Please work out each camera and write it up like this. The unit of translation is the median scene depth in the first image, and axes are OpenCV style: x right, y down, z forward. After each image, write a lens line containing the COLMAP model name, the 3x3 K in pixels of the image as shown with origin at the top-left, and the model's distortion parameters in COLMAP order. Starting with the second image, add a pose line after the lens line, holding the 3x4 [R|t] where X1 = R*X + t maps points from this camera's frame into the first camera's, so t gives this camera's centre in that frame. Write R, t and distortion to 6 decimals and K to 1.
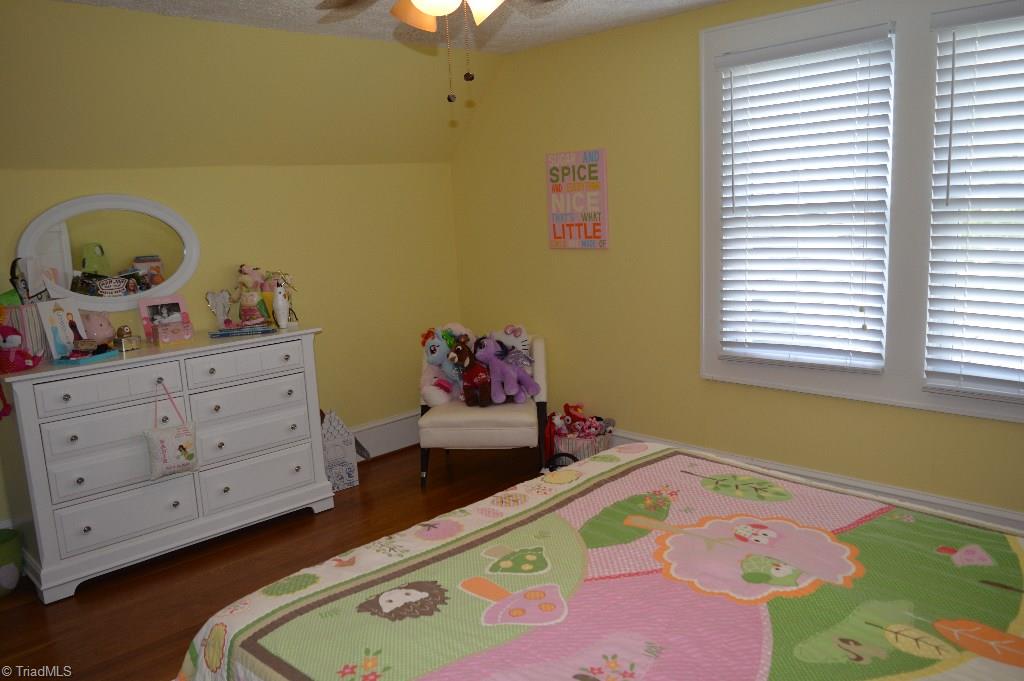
lens RADIAL K [[796.8, 0, 511.3], [0, 796.8, 339.0], [0, 0, 1]] dist [-0.025087, 0.013970]
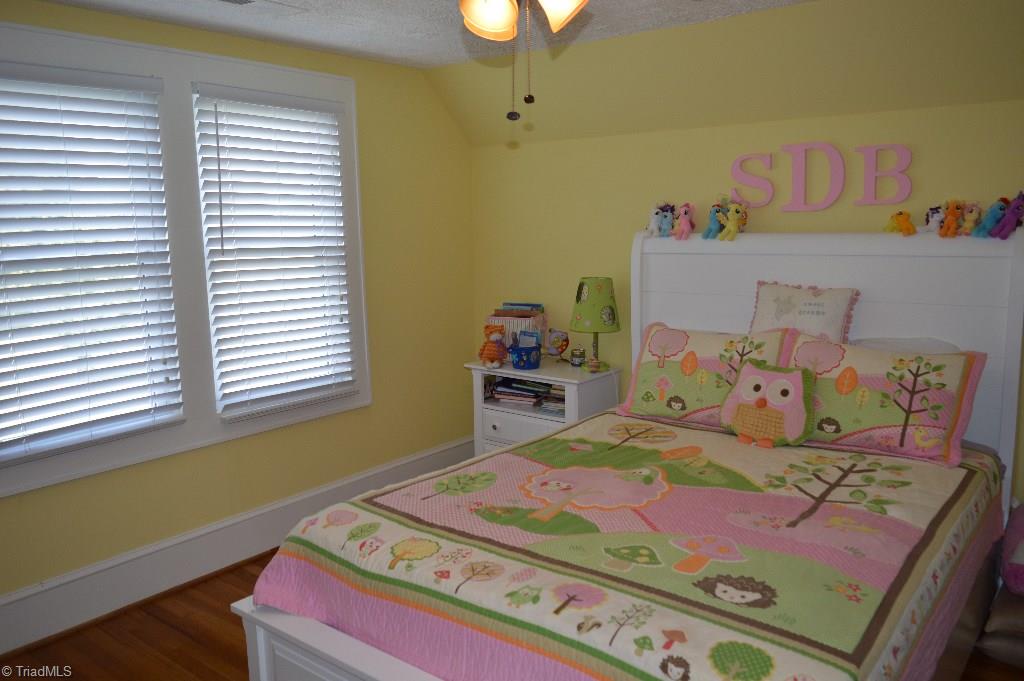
lens RADIAL K [[796.8, 0, 512.0], [0, 796.8, 342.0], [0, 0, 1]] dist [-0.025087, 0.013970]
pose [[-0.120670, -0.100871, 0.987554, -0.885060], [0.192776, 0.973504, 0.122992, -0.152904], [-0.973795, 0.205218, -0.098028, 1.040426]]
